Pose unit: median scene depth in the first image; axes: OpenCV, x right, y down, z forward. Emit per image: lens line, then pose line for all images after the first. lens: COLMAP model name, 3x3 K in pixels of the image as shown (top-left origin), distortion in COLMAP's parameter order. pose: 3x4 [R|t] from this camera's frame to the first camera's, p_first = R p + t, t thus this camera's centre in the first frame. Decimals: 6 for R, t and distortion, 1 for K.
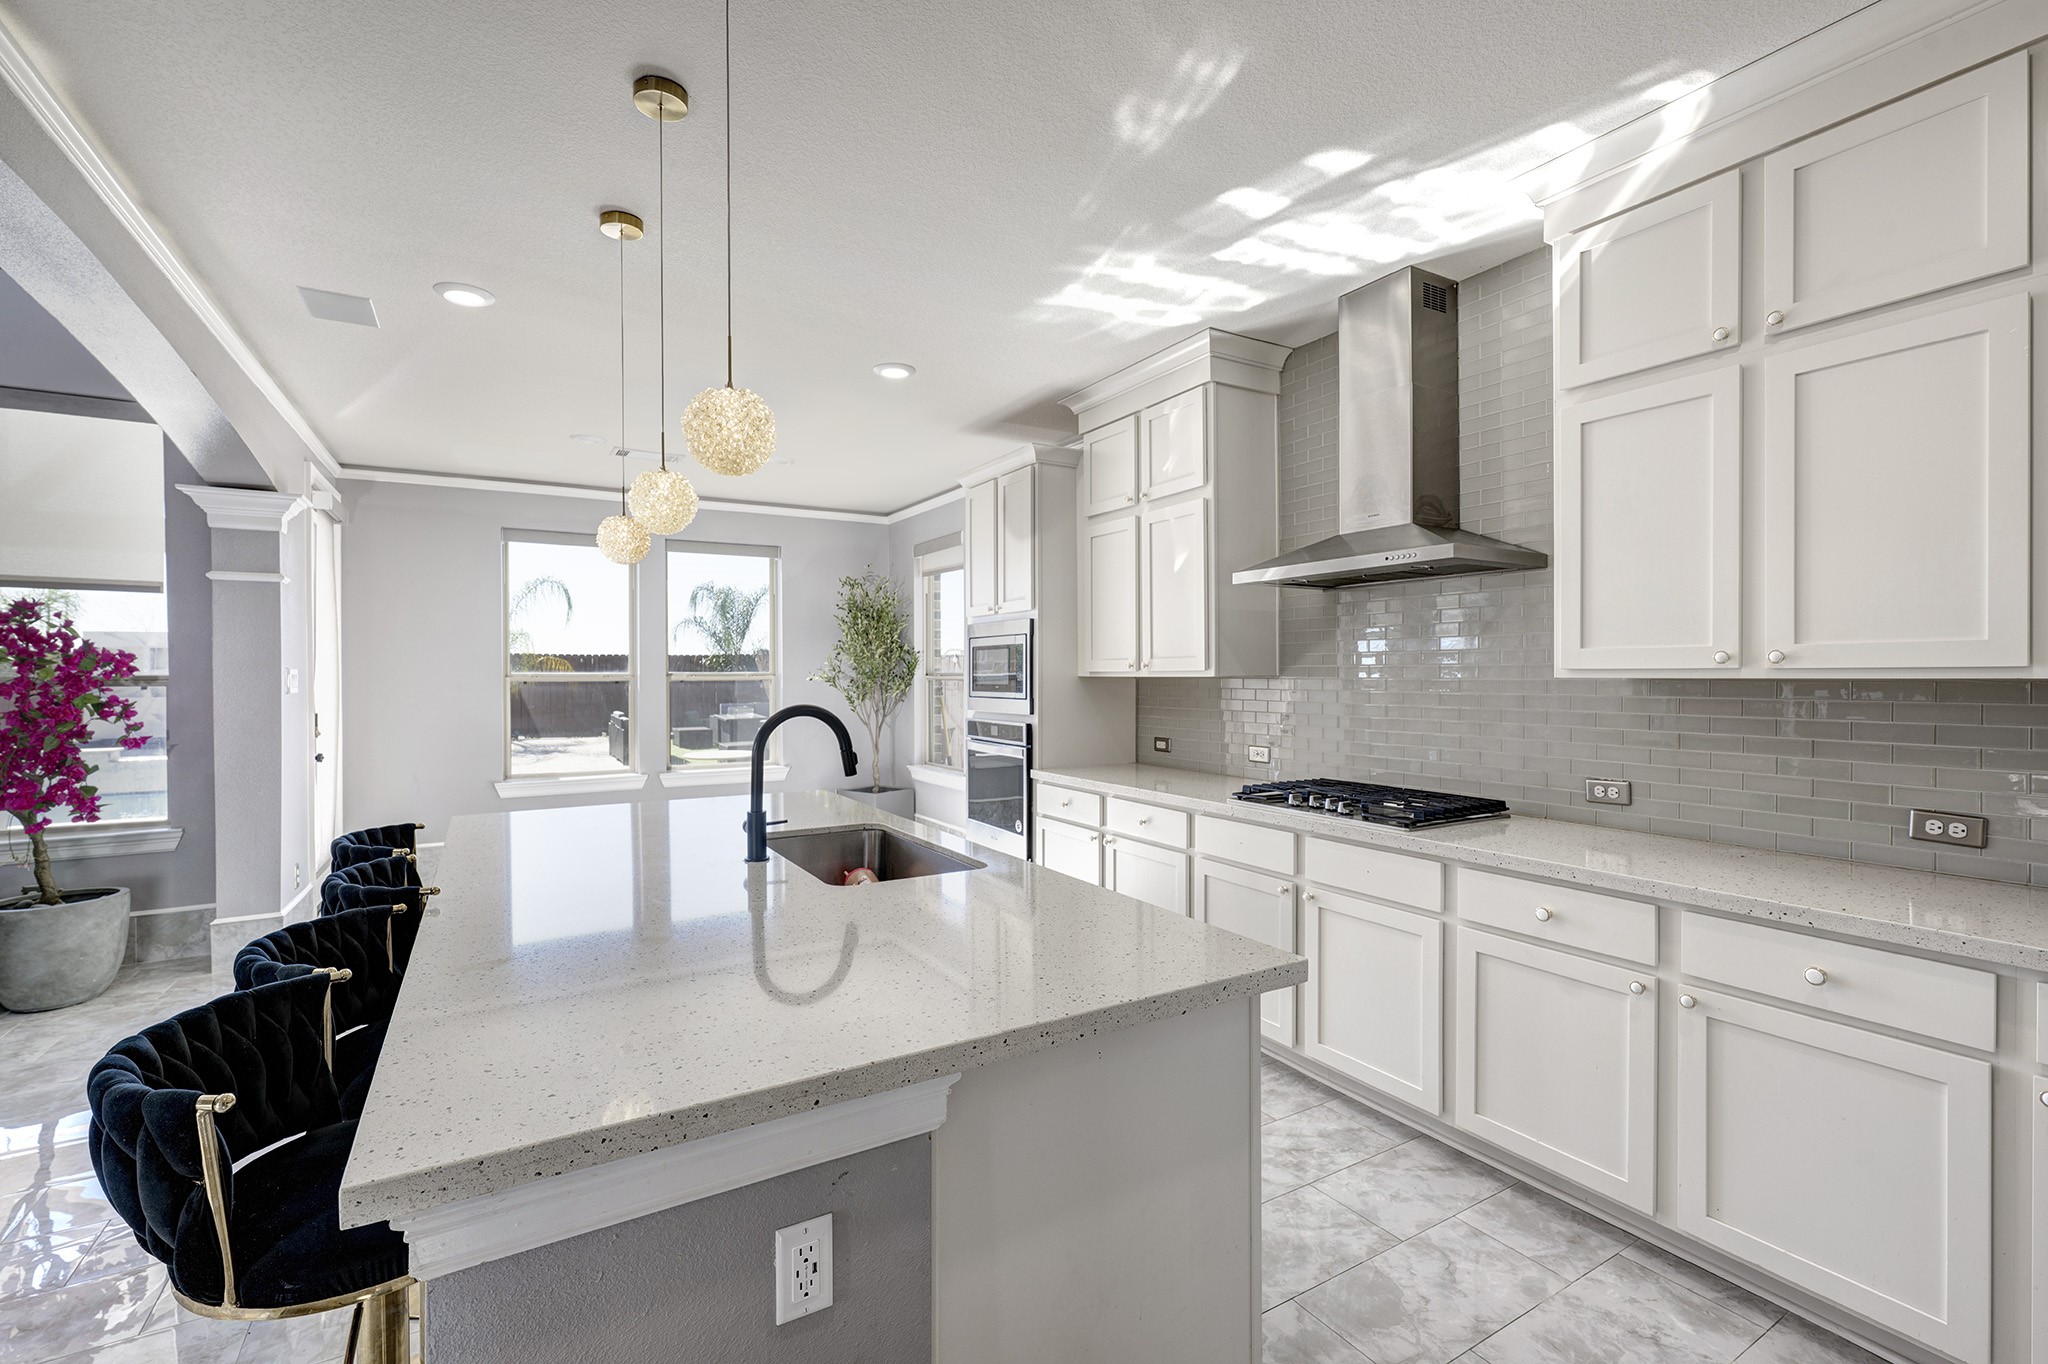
lens RADIAL K [[897.3, 0, 1024.0], [0, 897.3, 682.0], [0, 0, 1]] dist [0.000429, 0.000417]
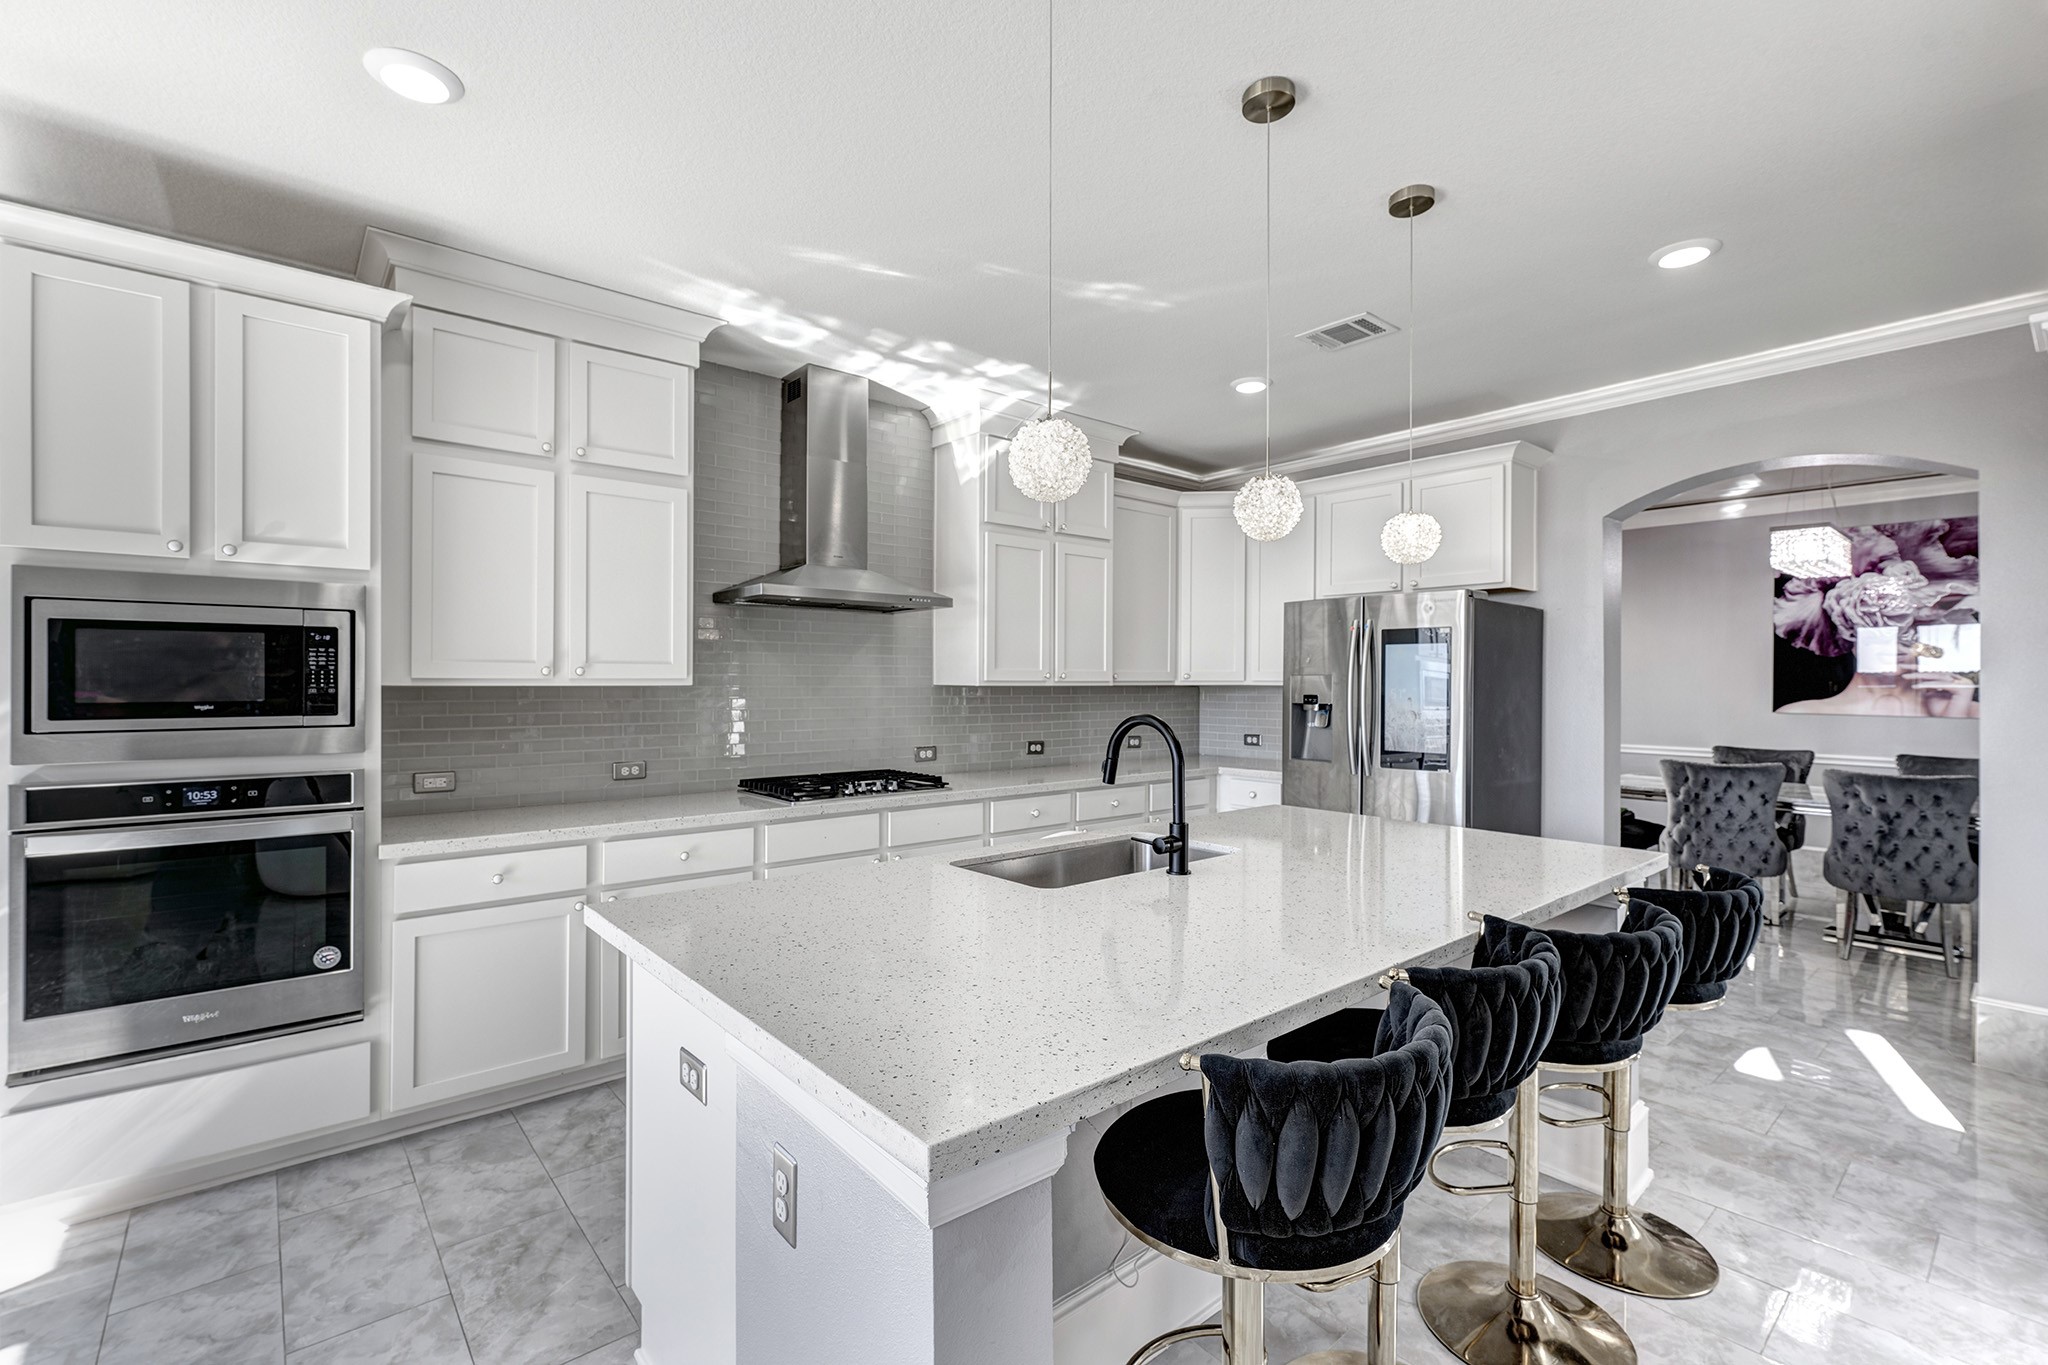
lens RADIAL K [[897.3, 0, 1024.0], [0, 897.3, 682.5], [0, 0, 1]] dist [0.000429, 0.000417]
pose [[-0.162520, -0.002057, 0.986703, -0.562530], [0.004291, 0.999987, 0.002792, -0.007426], [-0.986696, 0.004688, -0.162510, 0.603313]]
